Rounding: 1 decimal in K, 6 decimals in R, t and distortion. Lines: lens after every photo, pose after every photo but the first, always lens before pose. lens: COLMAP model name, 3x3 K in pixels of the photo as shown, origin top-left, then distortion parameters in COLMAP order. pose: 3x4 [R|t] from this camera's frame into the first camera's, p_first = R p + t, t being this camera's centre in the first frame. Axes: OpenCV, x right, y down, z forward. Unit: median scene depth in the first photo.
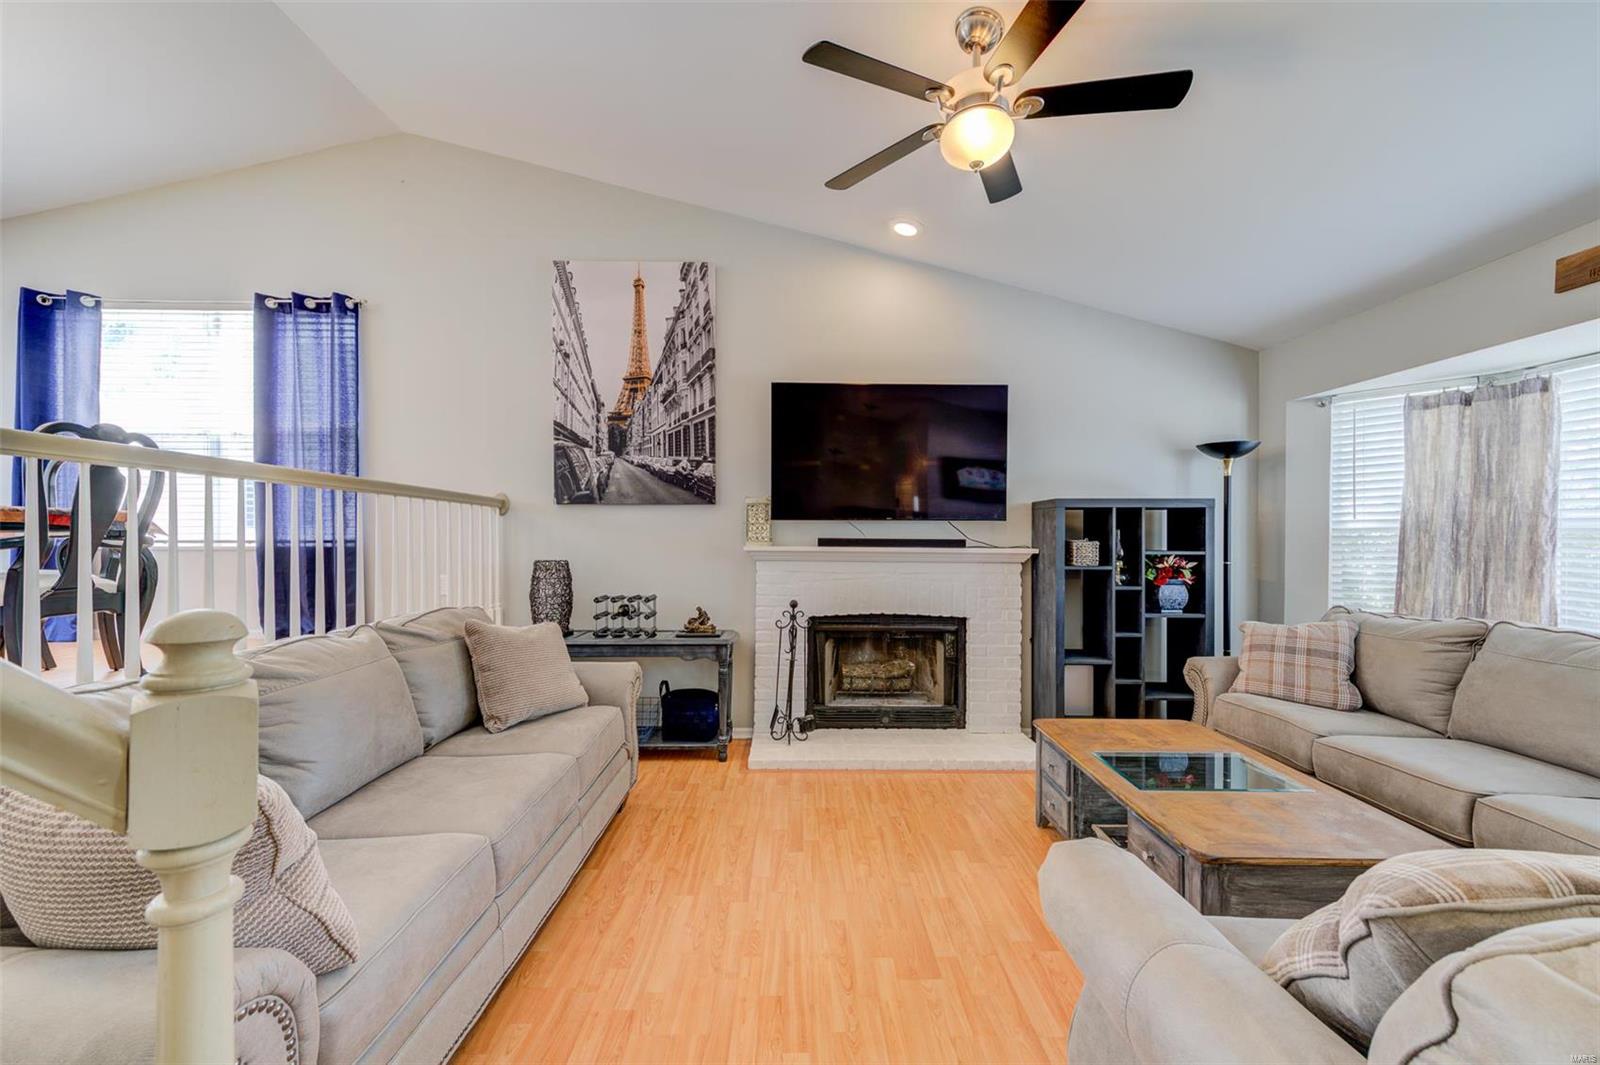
lens RADIAL K [[628.3, 0, 801.0], [0, 628.3, 536.7], [0, 0, 1]] dist [0.003324, -0.001593]
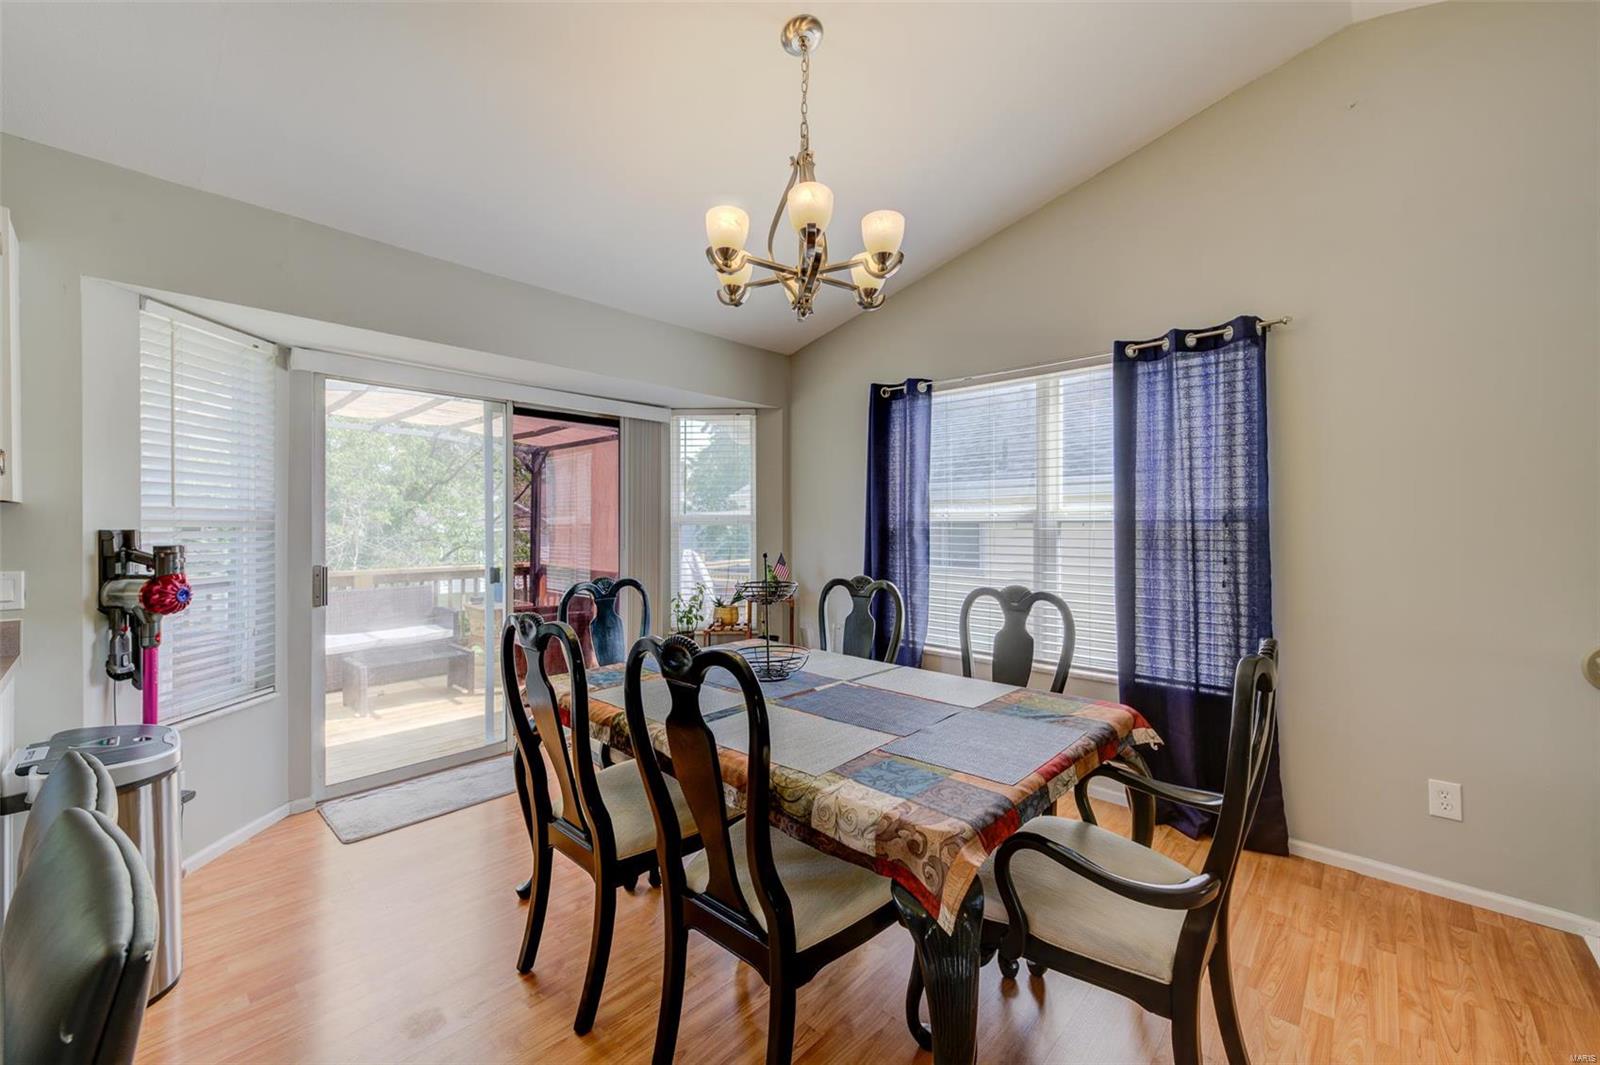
lens RADIAL K [[628.3, 0, 810.2], [0, 628.3, 529.8], [0, 0, 1]] dist [0.003324, -0.001593]
pose [[0.736302, -0.004259, -0.676640, -0.601665], [0.006834, 0.999976, 0.001143, -0.156564], [0.676619, -0.005465, 0.736313, 0.180628]]
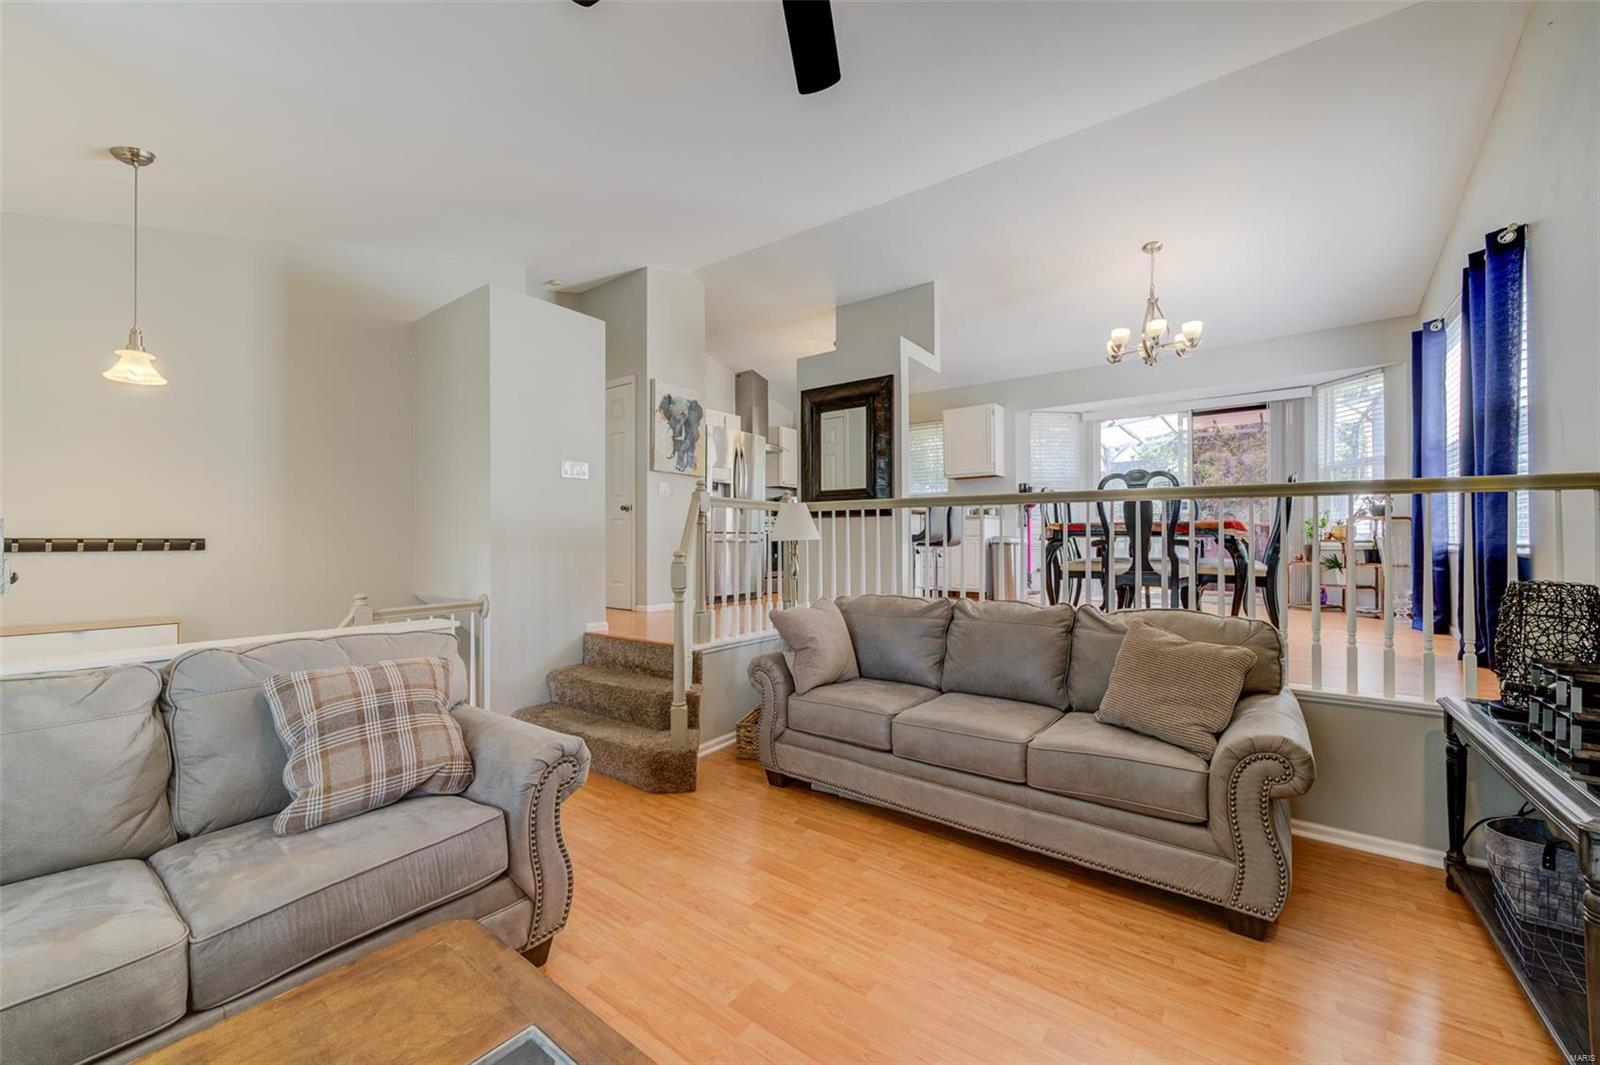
lens RADIAL K [[628.3, 0, 786.4], [0, 628.3, 537.9], [0, 0, 1]] dist [0.003324, -0.001593]
pose [[-0.626440, -0.002971, -0.779464, 0.424879], [0.000187, 0.999992, -0.003962, -0.000038], [0.779469, -0.002628, -0.626435, 0.776684]]
